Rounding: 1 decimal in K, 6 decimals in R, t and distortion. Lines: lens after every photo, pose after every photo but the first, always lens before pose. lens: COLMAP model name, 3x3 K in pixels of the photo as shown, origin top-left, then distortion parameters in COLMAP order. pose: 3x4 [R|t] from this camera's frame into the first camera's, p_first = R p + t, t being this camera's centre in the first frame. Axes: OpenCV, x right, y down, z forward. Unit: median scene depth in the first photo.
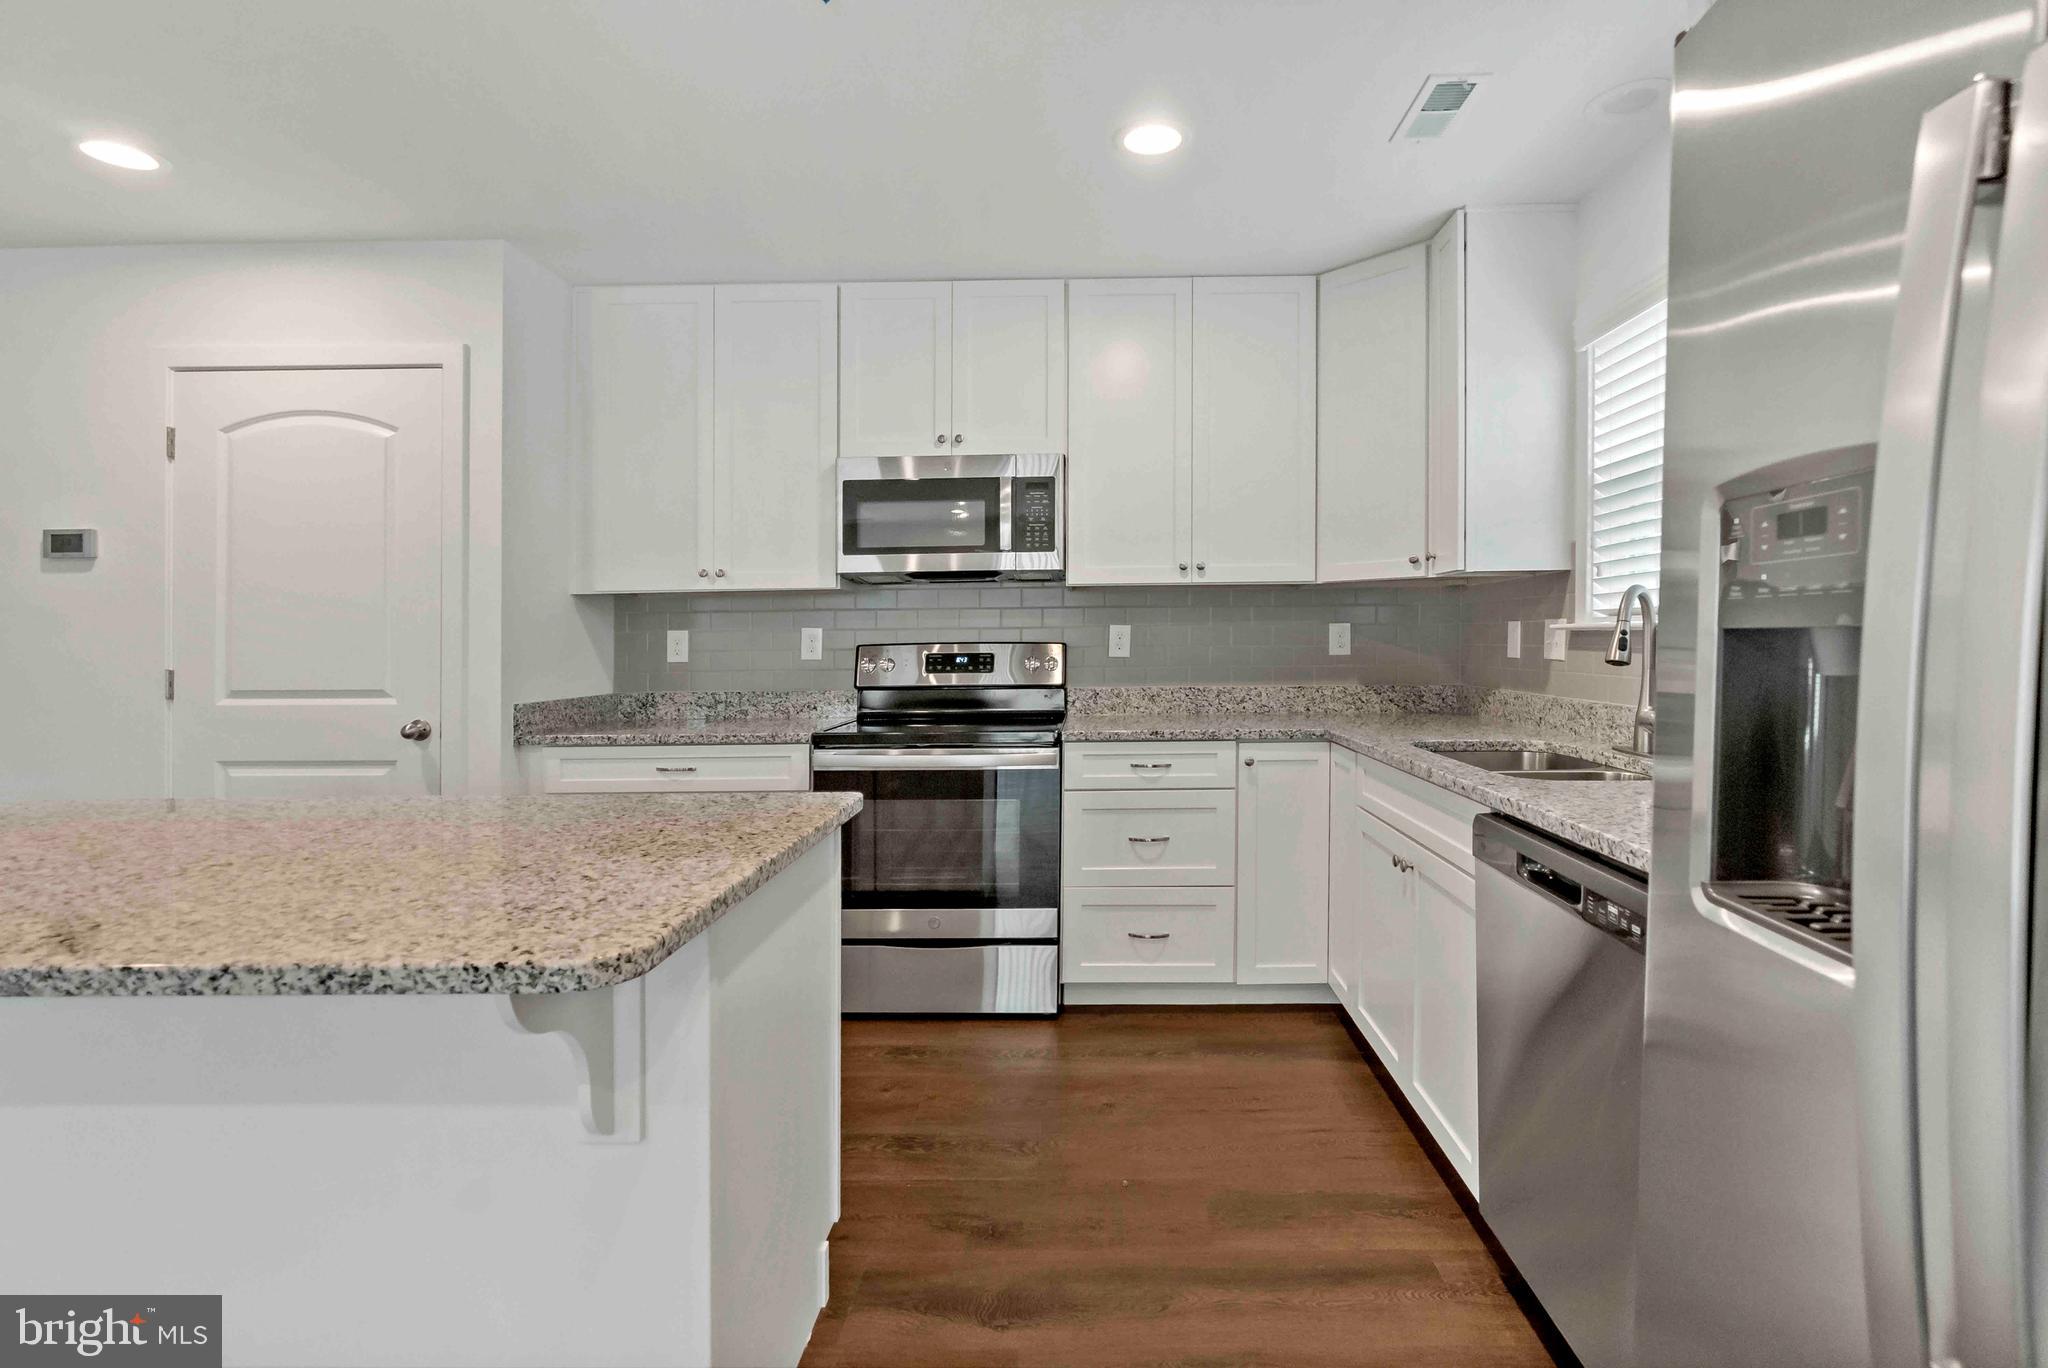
lens RADIAL K [[1004.7, 0, 1104.8], [0, 1004.7, 624.2], [0, 0, 1]] dist [-0.003605, 0.000375]
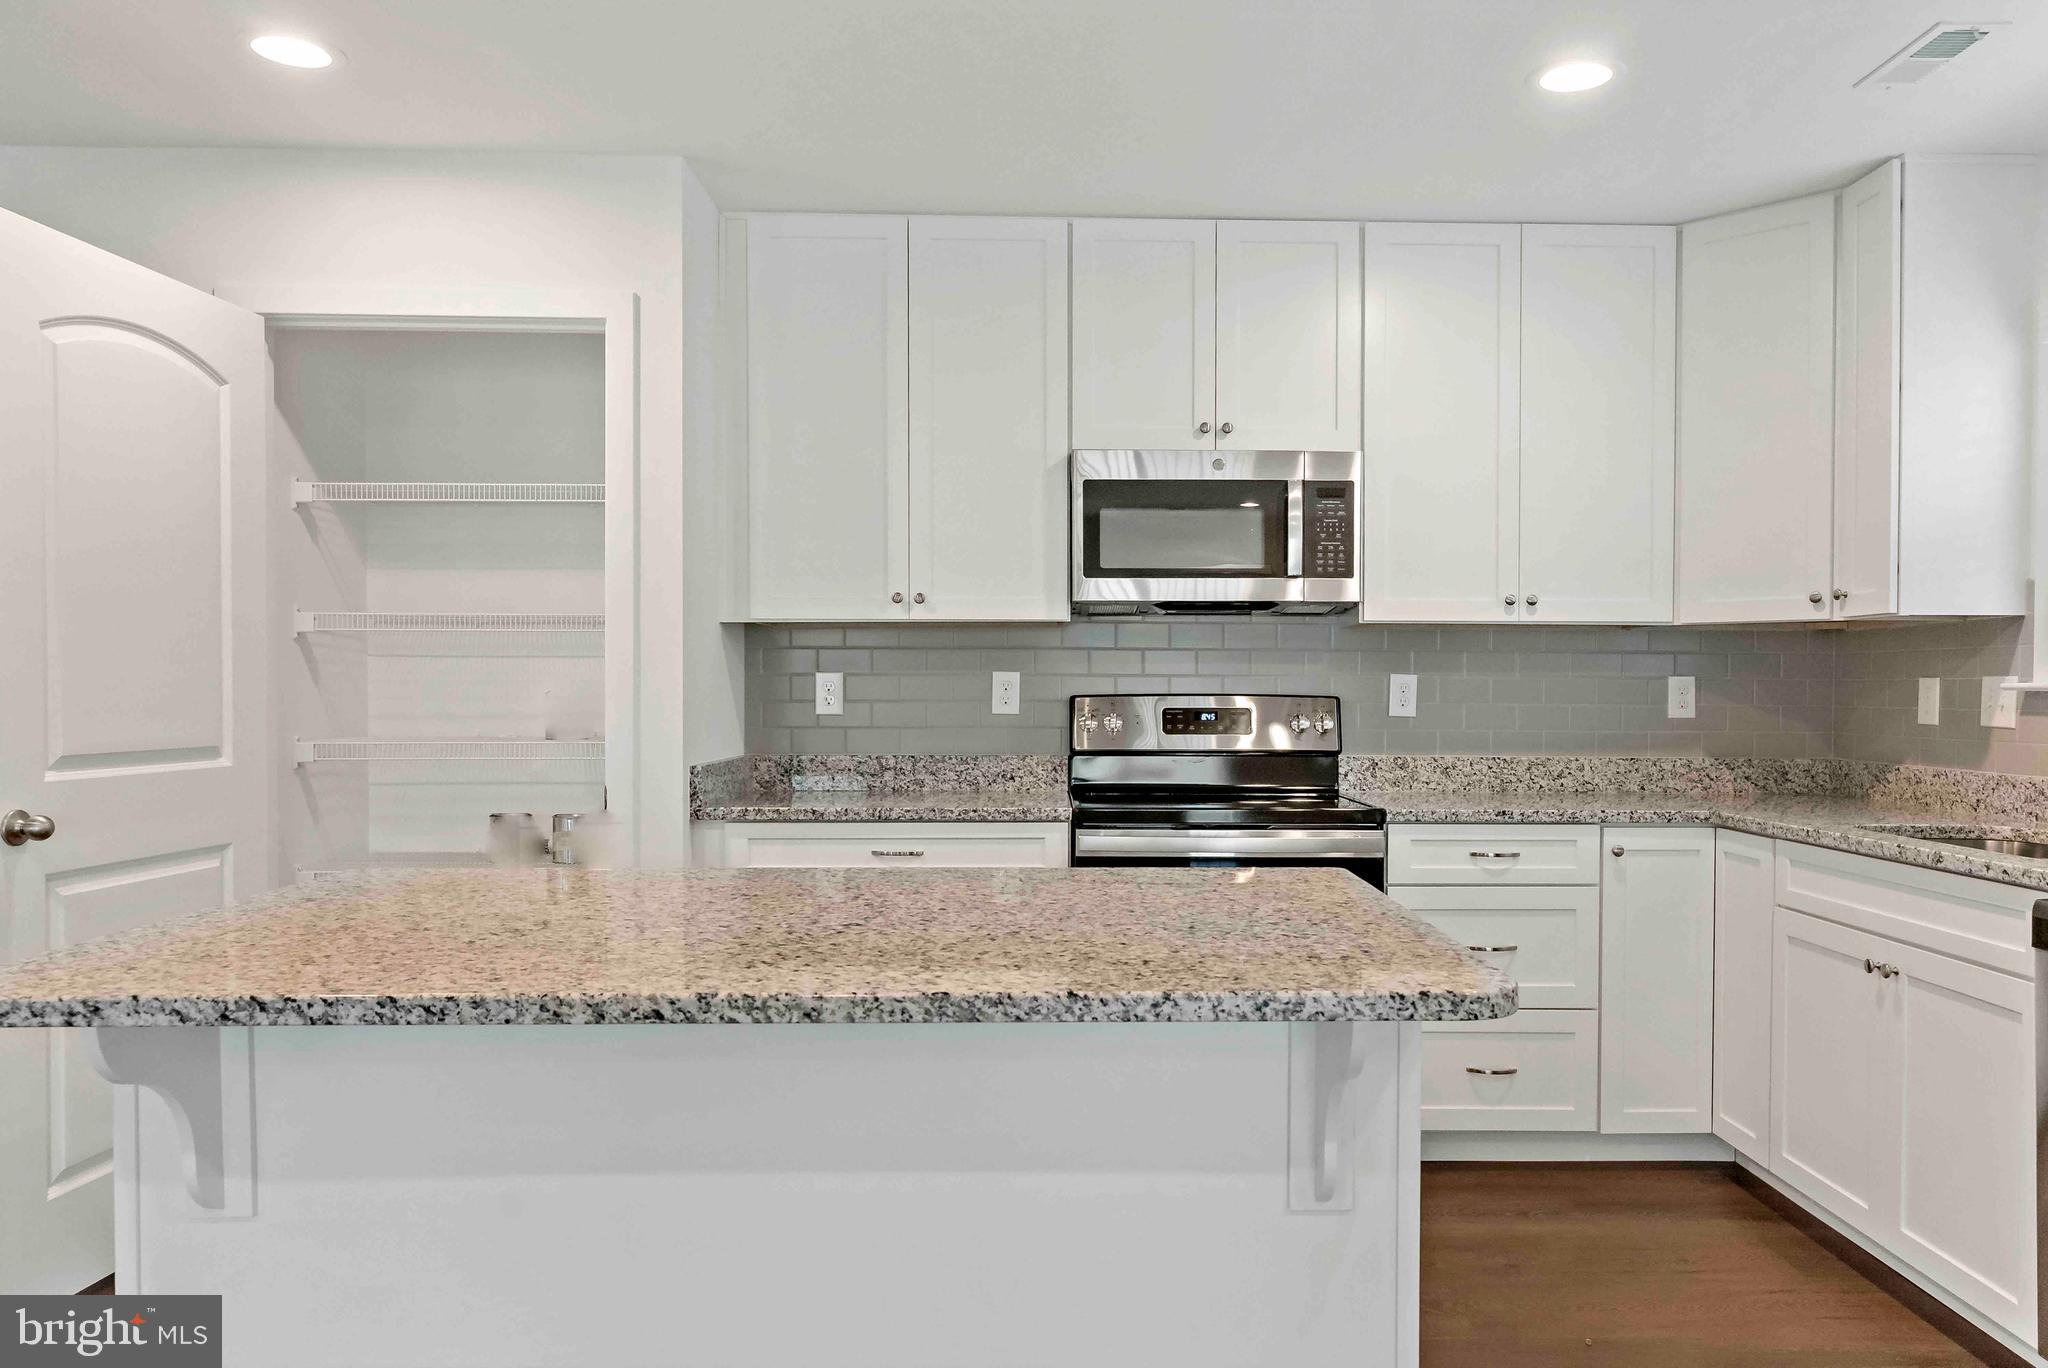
lens RADIAL K [[1516.7, 0, 1166.1], [0, 1516.7, 676.5], [0, 0, 1]] dist [0.021256, -0.004879]
pose [[0.998194, 0.015657, 0.057995, -0.280949], [-0.015927, 0.999864, 0.004193, 0.000582], [-0.057921, -0.005109, 0.998308, -0.169489]]
